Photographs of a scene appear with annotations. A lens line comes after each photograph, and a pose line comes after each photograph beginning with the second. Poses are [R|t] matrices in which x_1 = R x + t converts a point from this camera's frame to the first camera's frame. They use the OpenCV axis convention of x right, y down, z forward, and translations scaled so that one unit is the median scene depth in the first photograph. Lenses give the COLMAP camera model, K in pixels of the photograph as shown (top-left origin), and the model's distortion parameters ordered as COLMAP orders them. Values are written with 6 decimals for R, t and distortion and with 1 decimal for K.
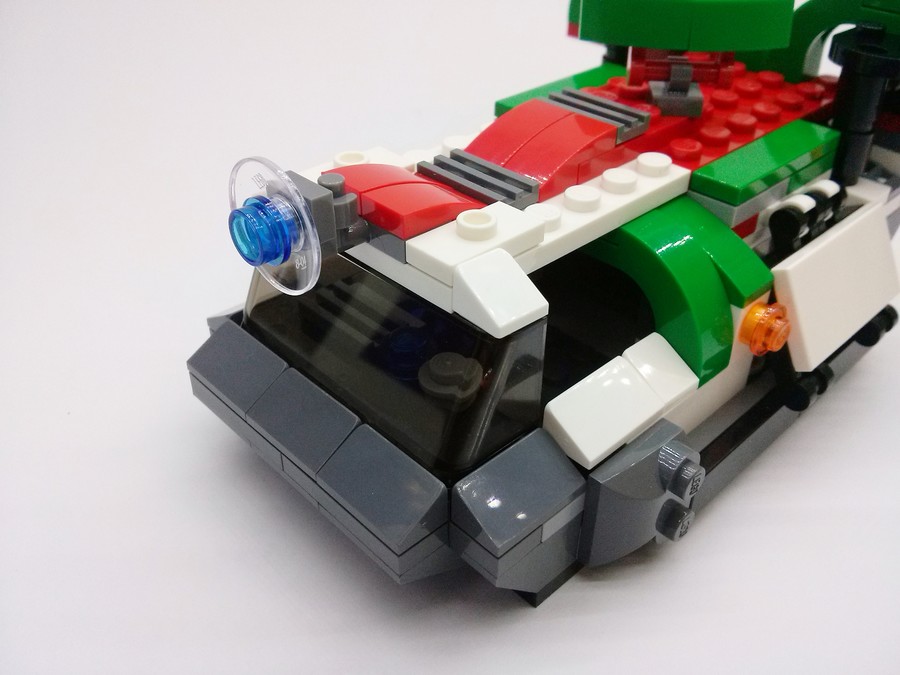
lens RADIAL K [[828.7, 0, 419.4], [0, 828.7, 352.5], [0, 0, 1]] dist [-0.028348, 0.000000]
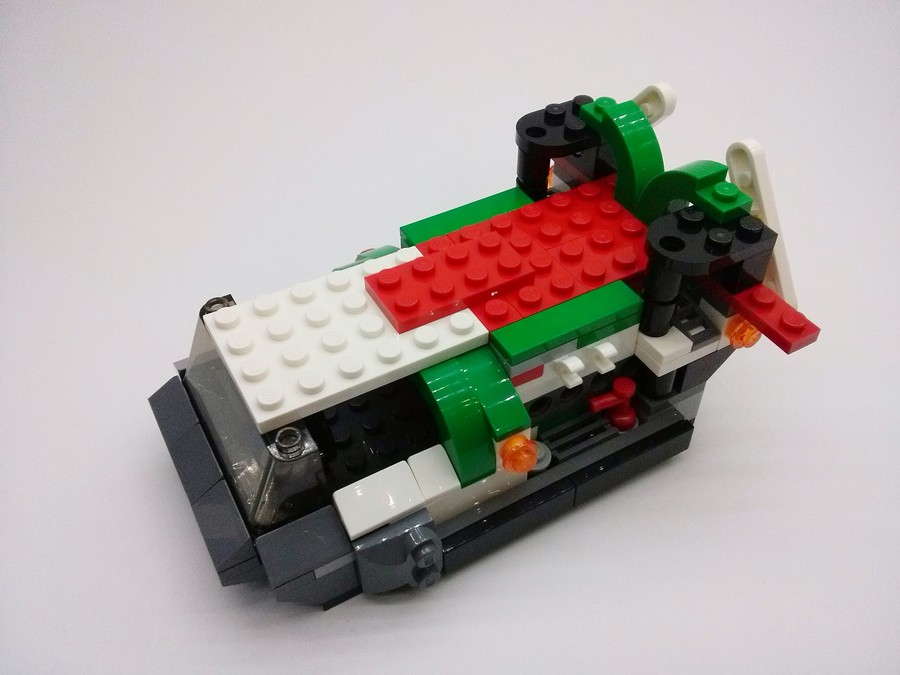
lens RADIAL K [[828.7, 0, 452.0], [0, 828.7, 336.5], [0, 0, 1]] dist [-0.028348, 0.000000]
pose [[0.976089, 0.153056, -0.154349, 0.499586], [-0.130479, 0.980474, 0.147125, -0.422265], [0.173854, -0.123468, 0.977001, -0.369607]]
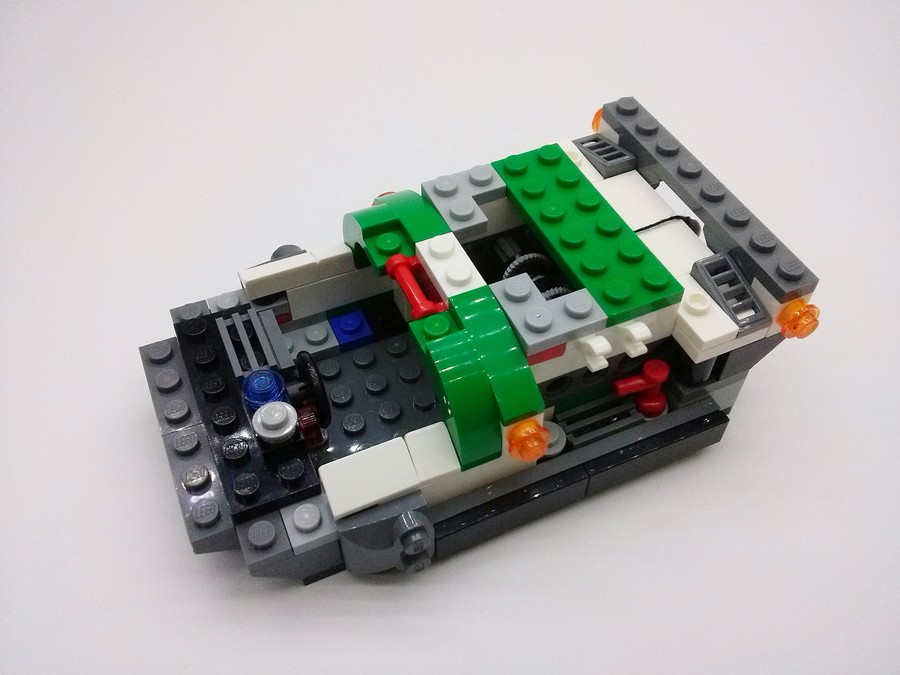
lens RADIAL K [[828.7, 0, 453.4], [0, 828.7, 358.0], [0, 0, 1]] dist [-0.028348, 0.000000]
pose [[0.951875, 0.248324, -0.179635, 0.511183], [-0.196812, 0.944553, 0.262840, -0.461313], [0.234944, -0.214837, 0.947970, -0.193000]]
